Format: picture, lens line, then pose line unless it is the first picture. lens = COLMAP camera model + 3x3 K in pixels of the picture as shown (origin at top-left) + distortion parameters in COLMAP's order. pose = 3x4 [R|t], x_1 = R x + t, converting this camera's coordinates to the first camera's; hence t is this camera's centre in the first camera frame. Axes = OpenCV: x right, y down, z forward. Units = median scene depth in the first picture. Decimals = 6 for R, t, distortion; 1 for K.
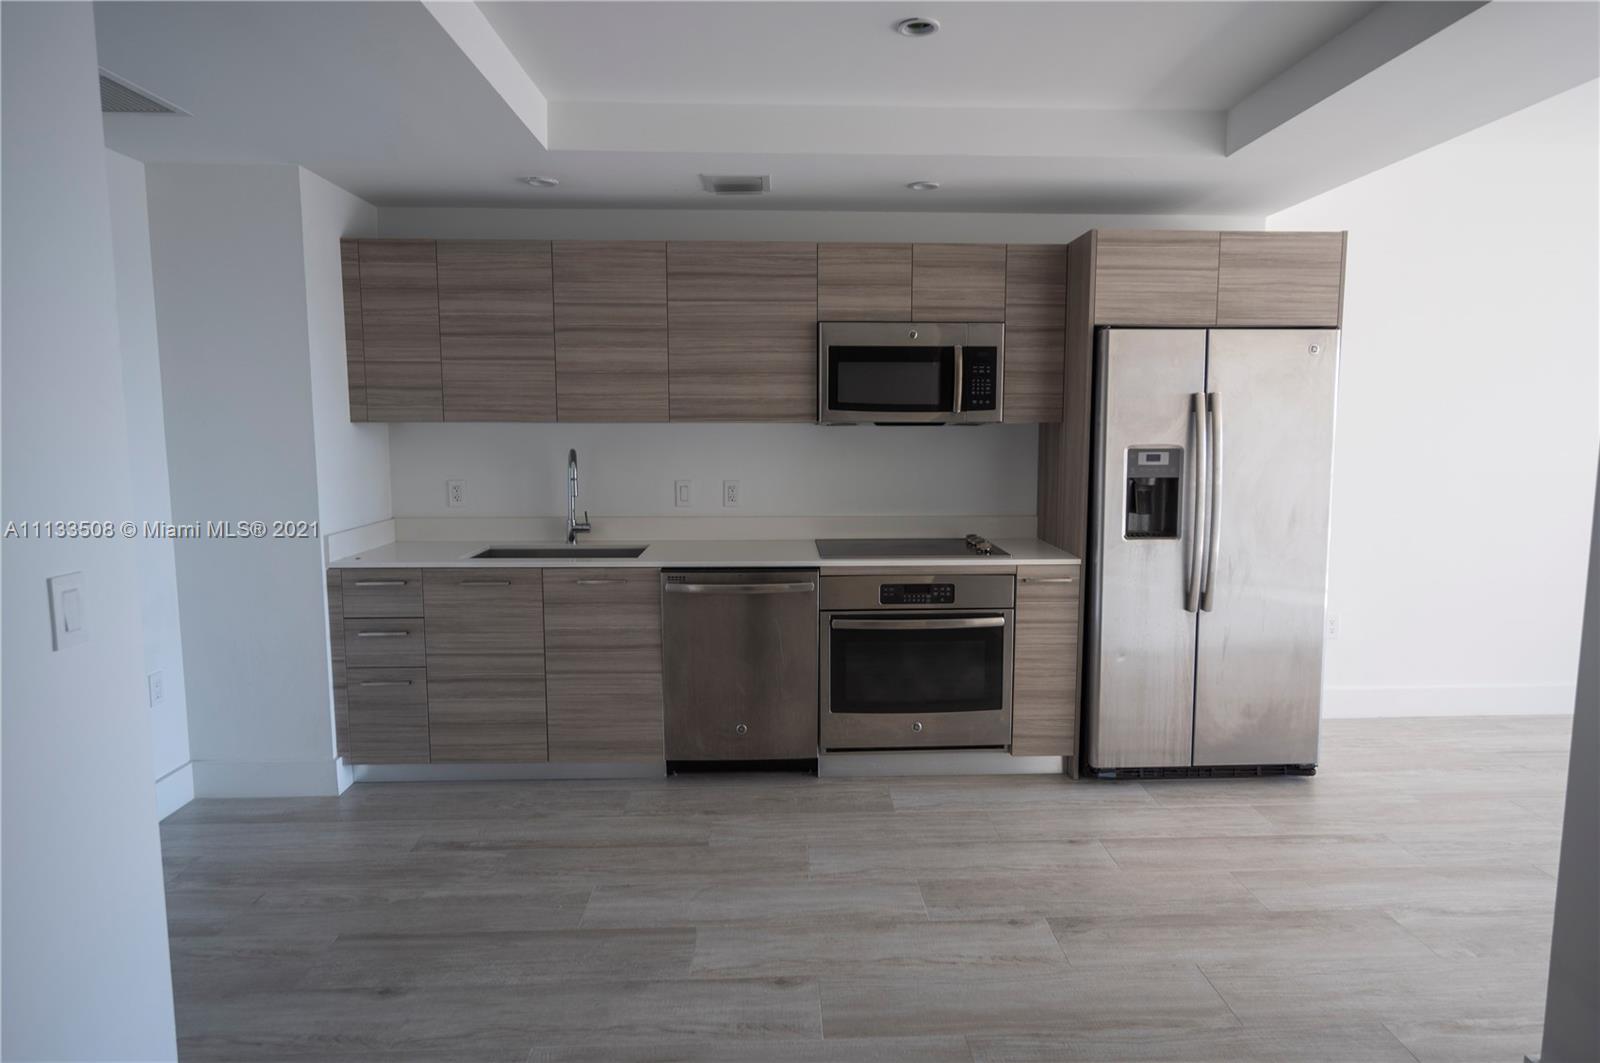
lens RADIAL K [[920.2, 0, 802.8], [0, 920.2, 526.0], [0, 0, 1]] dist [0.000160, -0.000147]
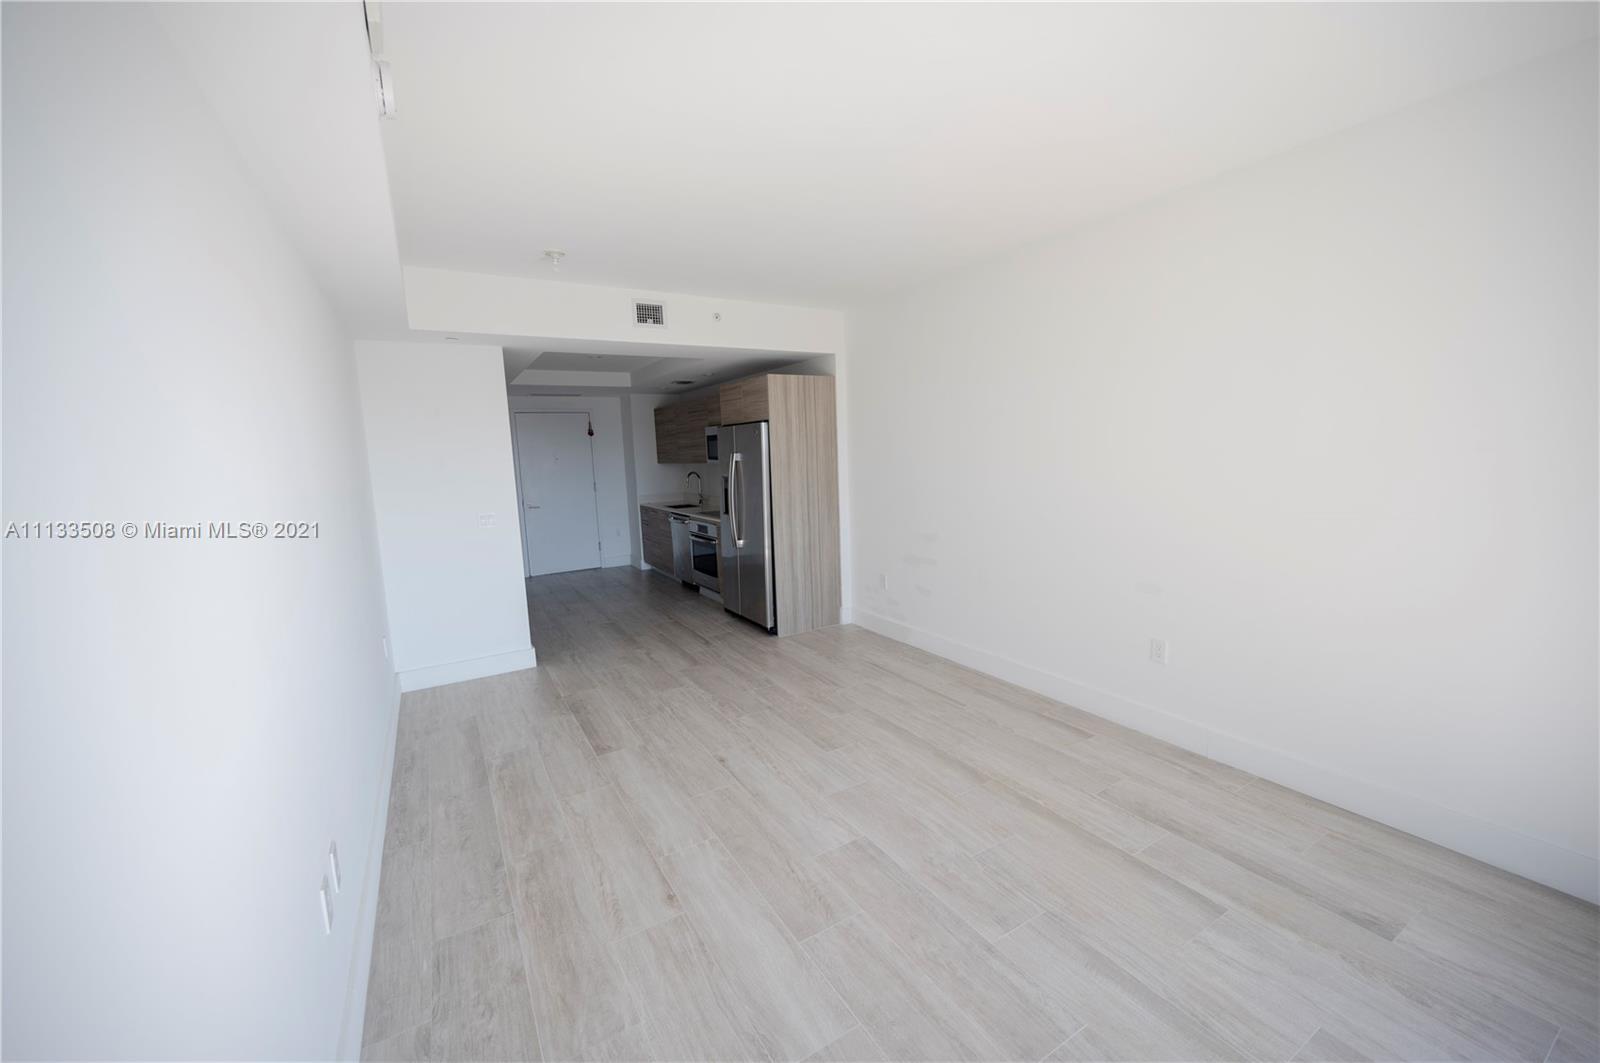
lens RADIAL K [[629.8, 0, 811.6], [0, 629.8, 527.6], [0, 0, 1]] dist [-0.002876, 0.000916]
pose [[0.493375, 0.092373, -0.864898, 1.832034], [-0.063778, 0.995510, 0.069941, -0.078198], [0.867475, 0.020654, 0.497051, 0.361867]]
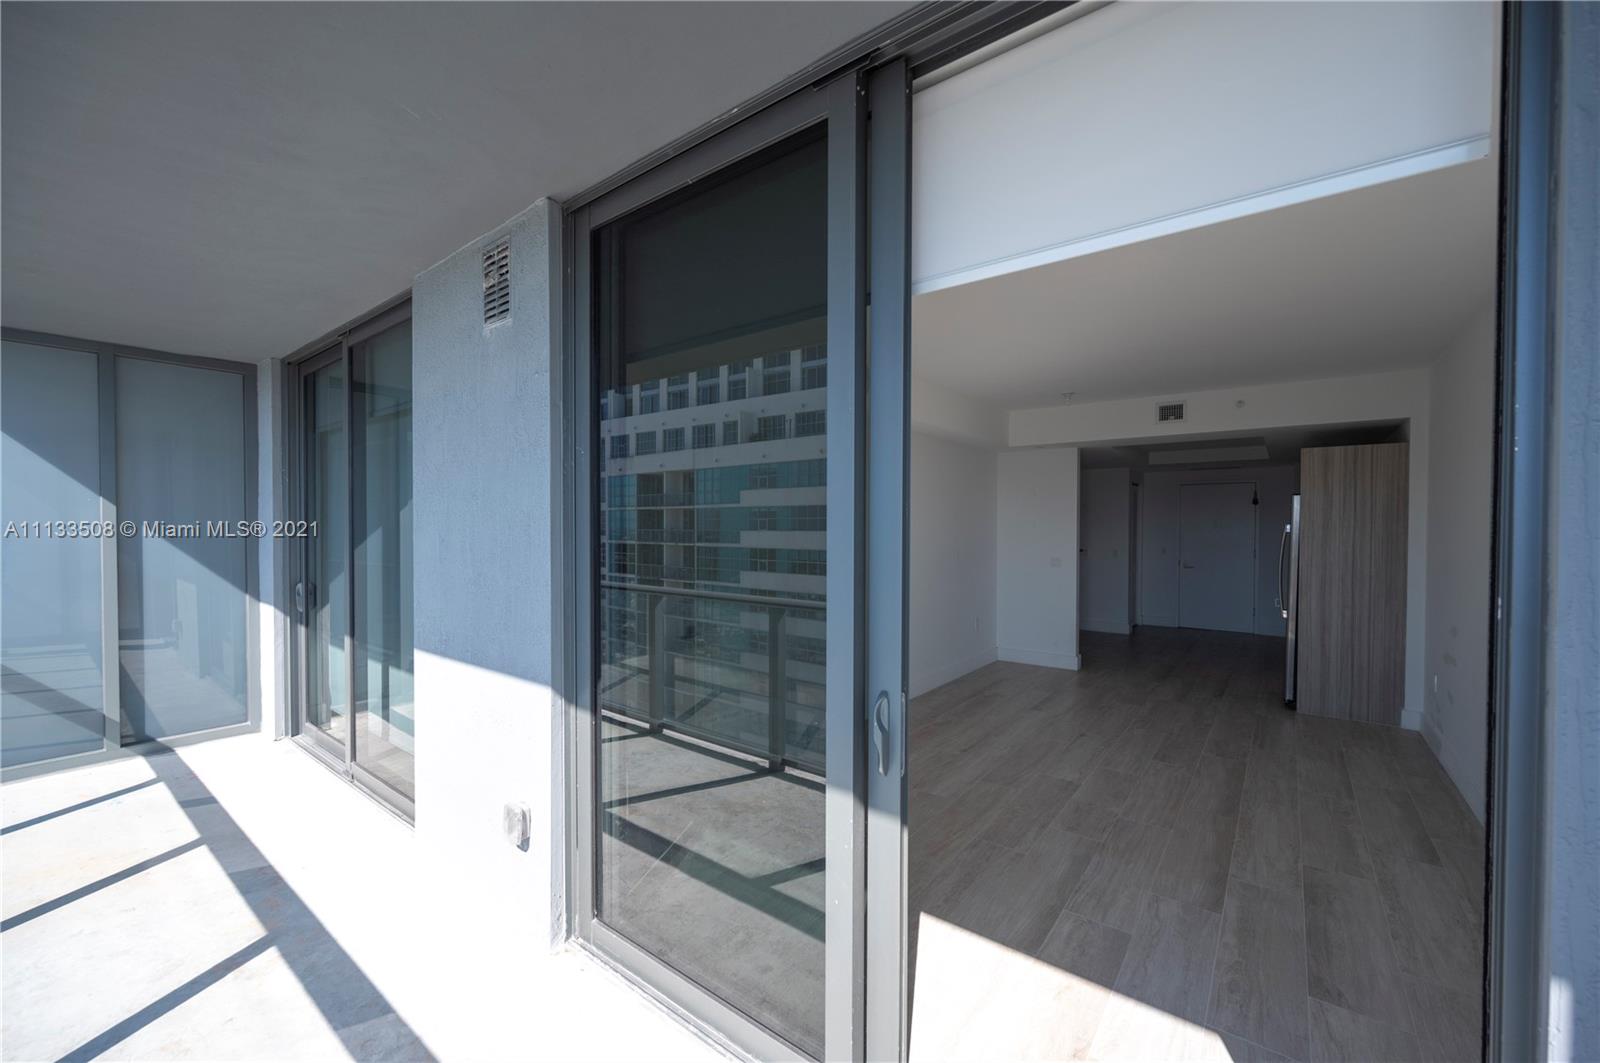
lens RADIAL K [[629.8, 0, 802.6], [0, 629.8, 532.8], [0, 0, 1]] dist [-0.002876, 0.000916]
pose [[-0.632655, 0.009005, -0.774382, 2.391950], [-0.088885, 0.992480, 0.084159, -0.146363], [0.769316, 0.122075, -0.627097, 1.040665]]
